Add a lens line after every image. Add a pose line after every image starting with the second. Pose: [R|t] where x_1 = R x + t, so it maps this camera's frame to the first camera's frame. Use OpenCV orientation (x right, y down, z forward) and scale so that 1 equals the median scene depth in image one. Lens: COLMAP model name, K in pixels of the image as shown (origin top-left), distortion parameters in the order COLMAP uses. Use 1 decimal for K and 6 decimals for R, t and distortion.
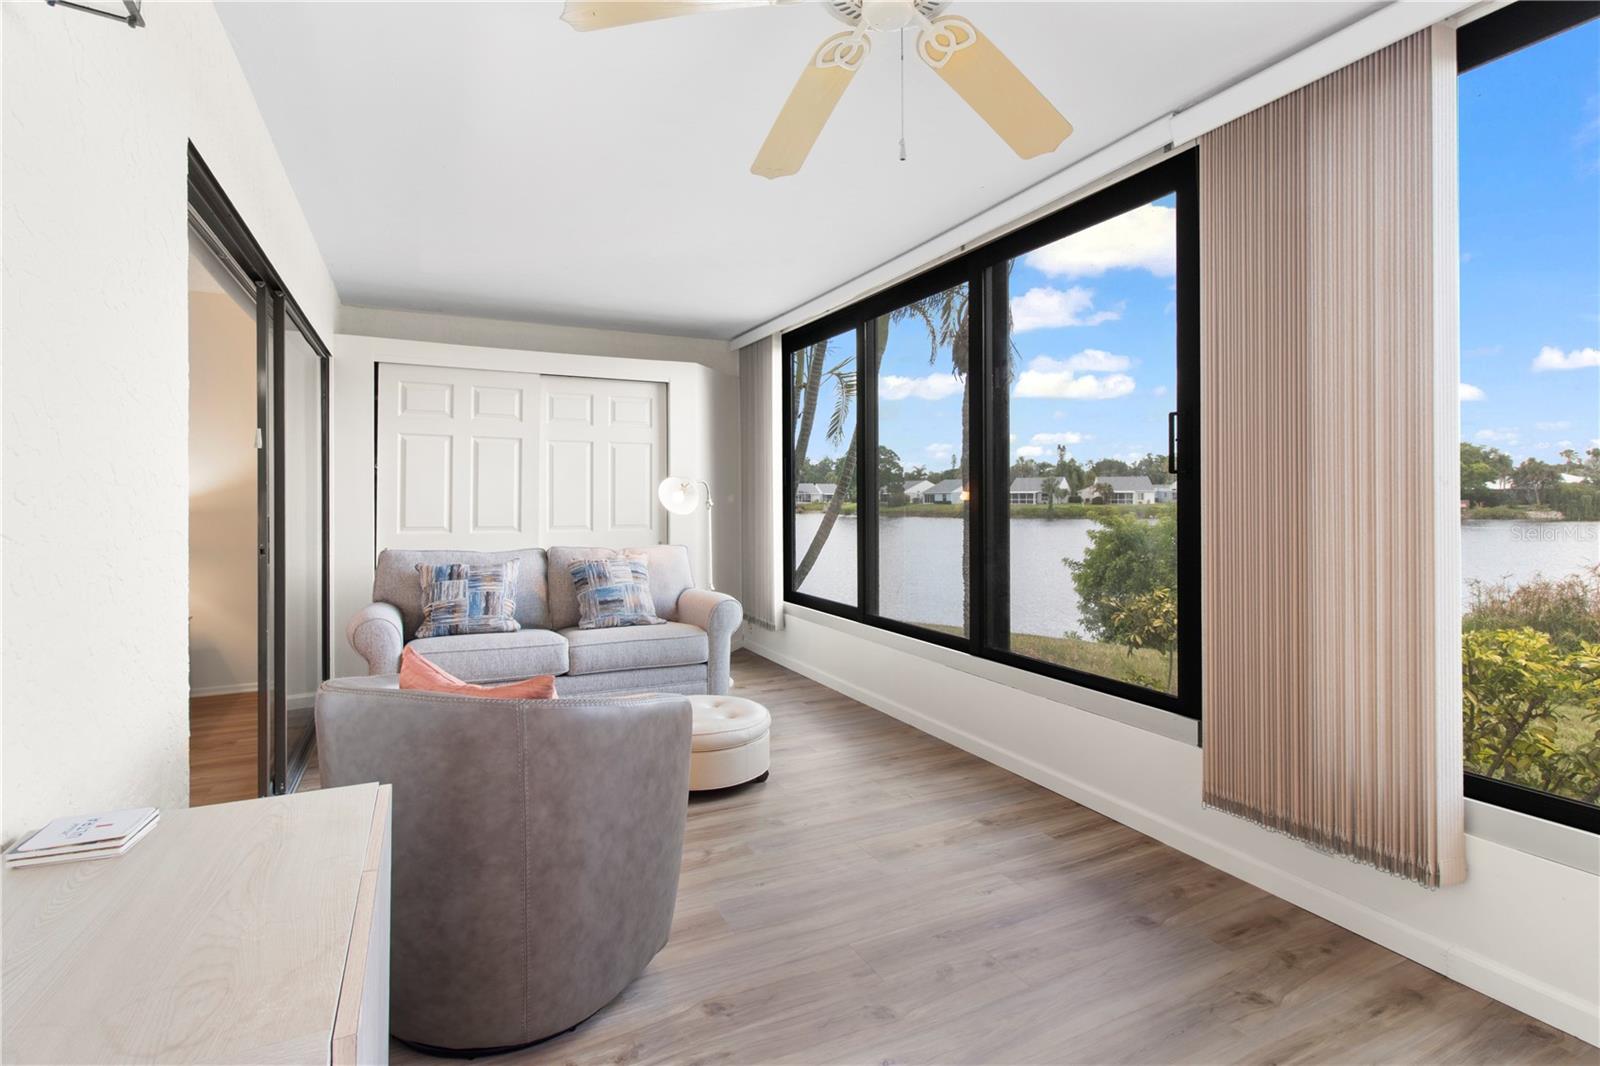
lens RADIAL K [[771.0, 0, 828.6], [0, 771.0, 496.1], [0, 0, 1]] dist [0.000477, -0.000010]
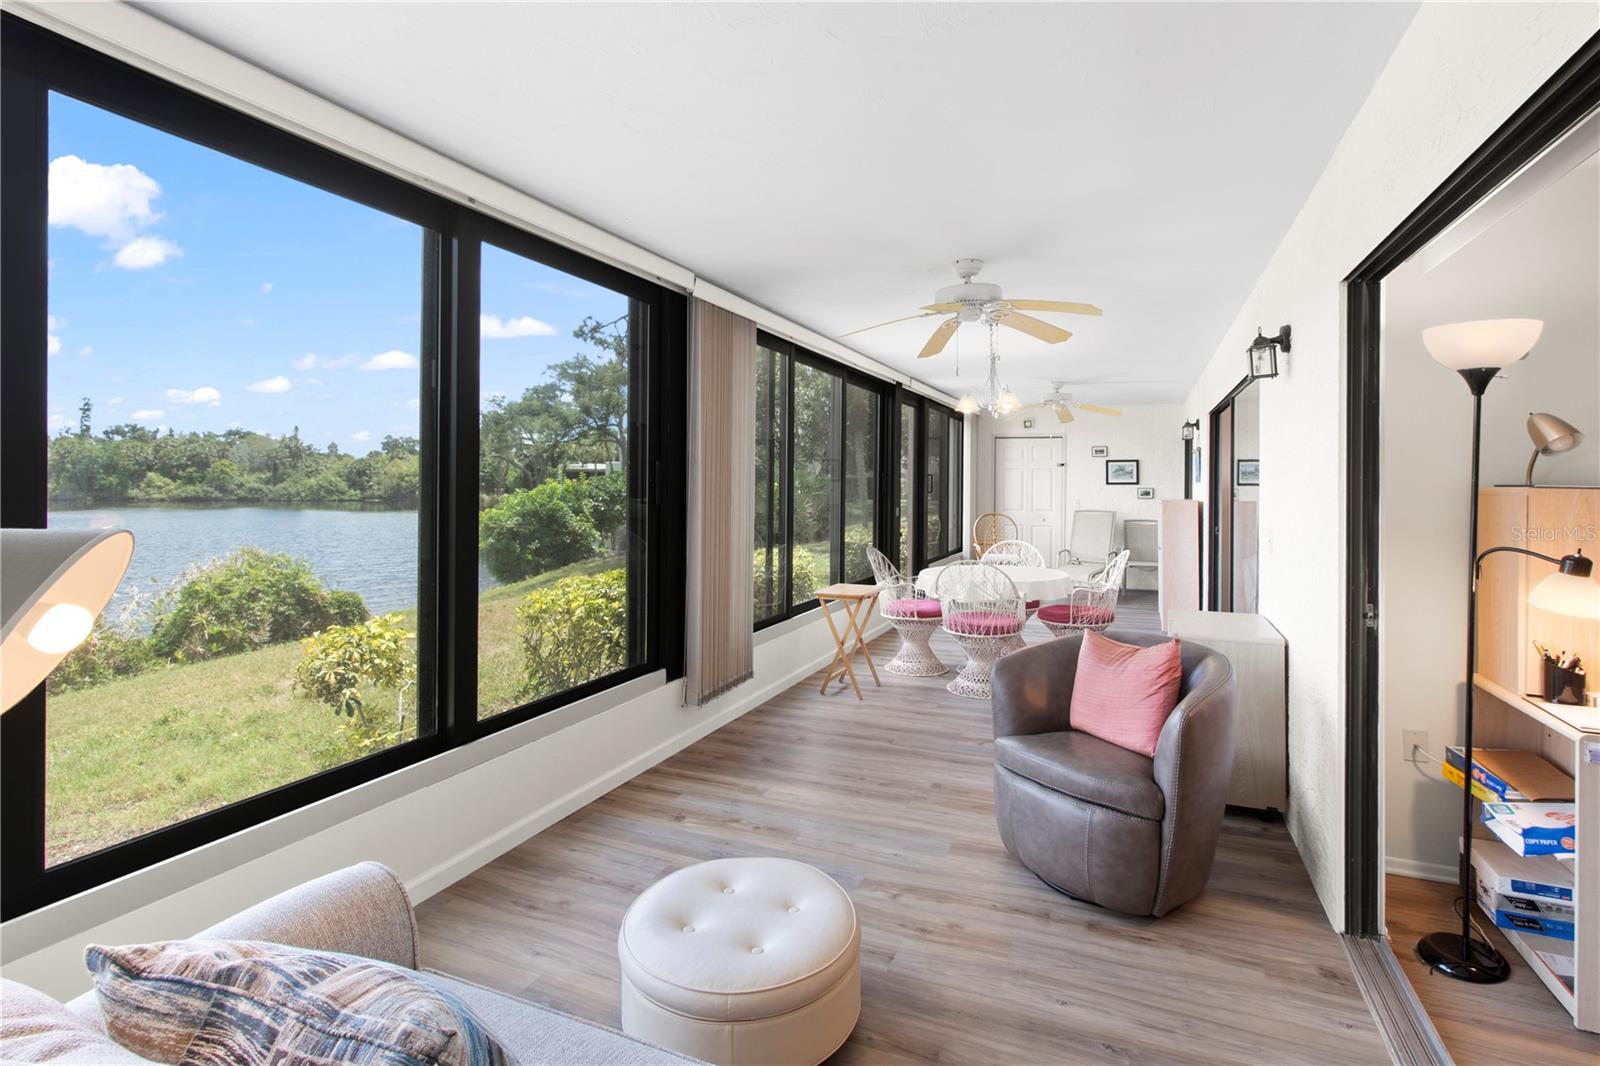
lens RADIAL K [[763.1, 0, 813.2], [0, 763.1, 466.5], [0, 0, 1]] dist [0.001691, 0.000034]
pose [[-0.634786, 0.011906, 0.772596, -0.565782], [-0.005261, 0.999792, -0.019730, -0.048197], [-0.772670, -0.016589, -0.634591, 1.131548]]
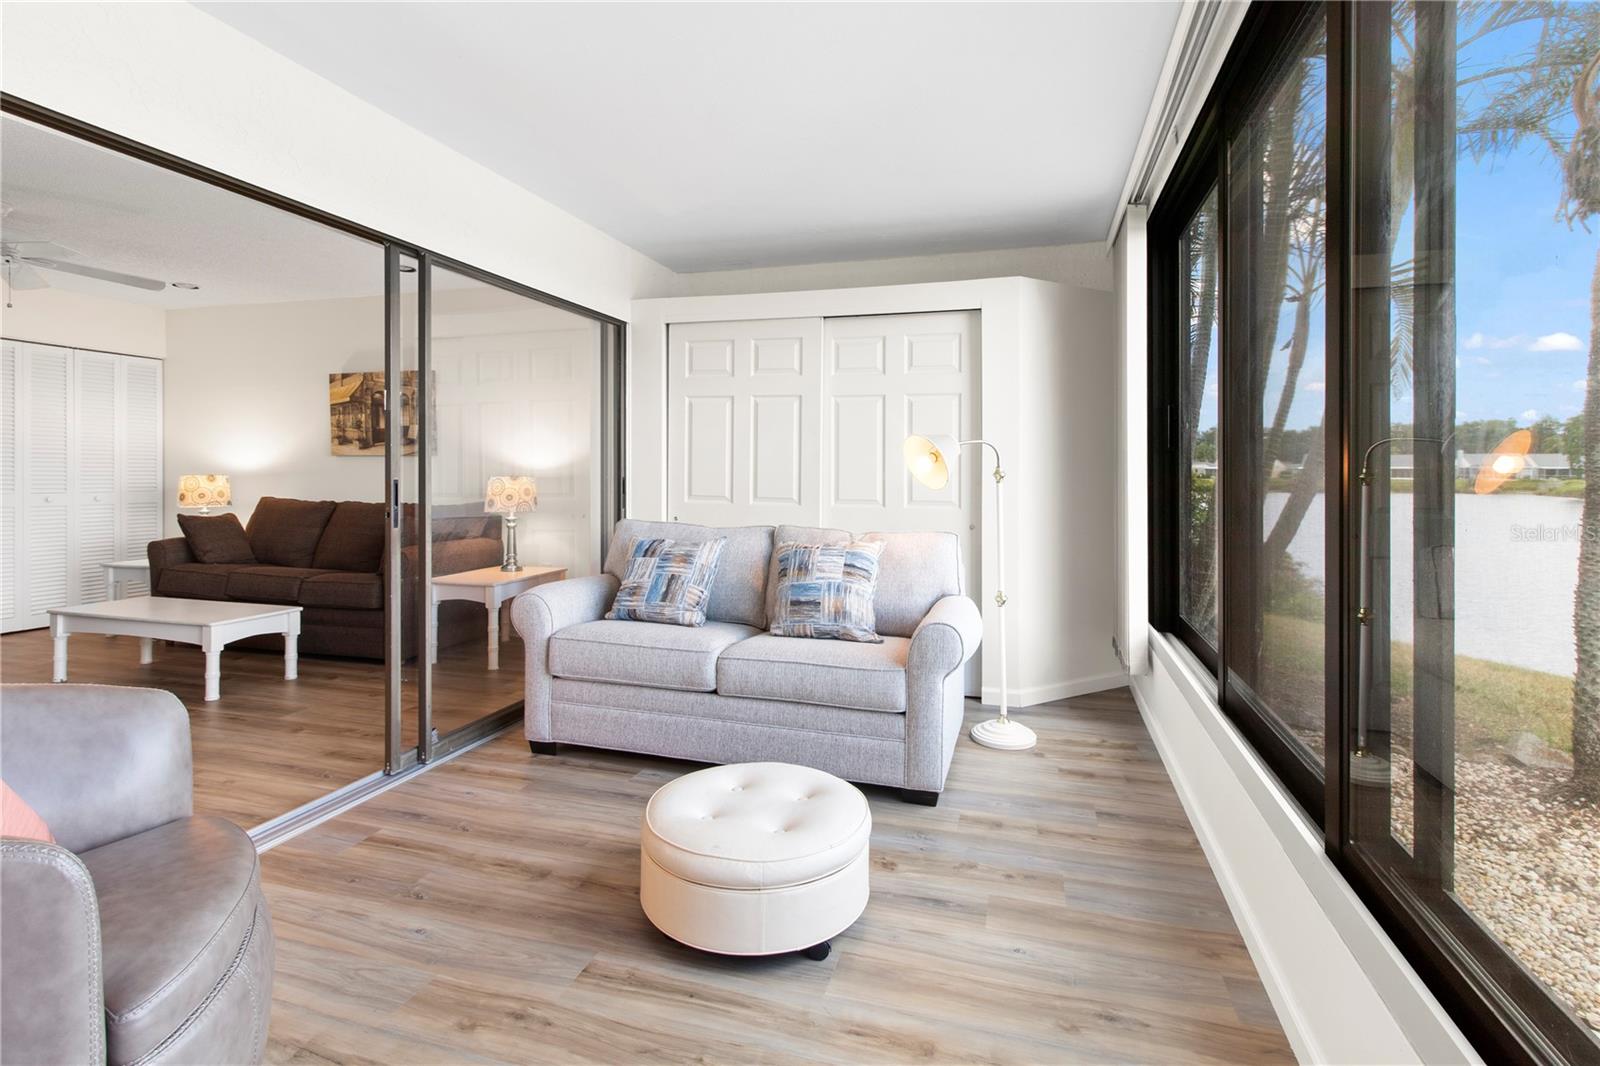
lens RADIAL K [[776.1, 0, 808.7], [0, 776.1, 480.3], [0, 0, 1]] dist [0.003093, 0.000366]
pose [[0.720561, 0.016129, -0.693204, 0.251209], [-0.004645, 0.999819, 0.018435, 0.004111], [0.693376, -0.010064, 0.720506, 0.483369]]
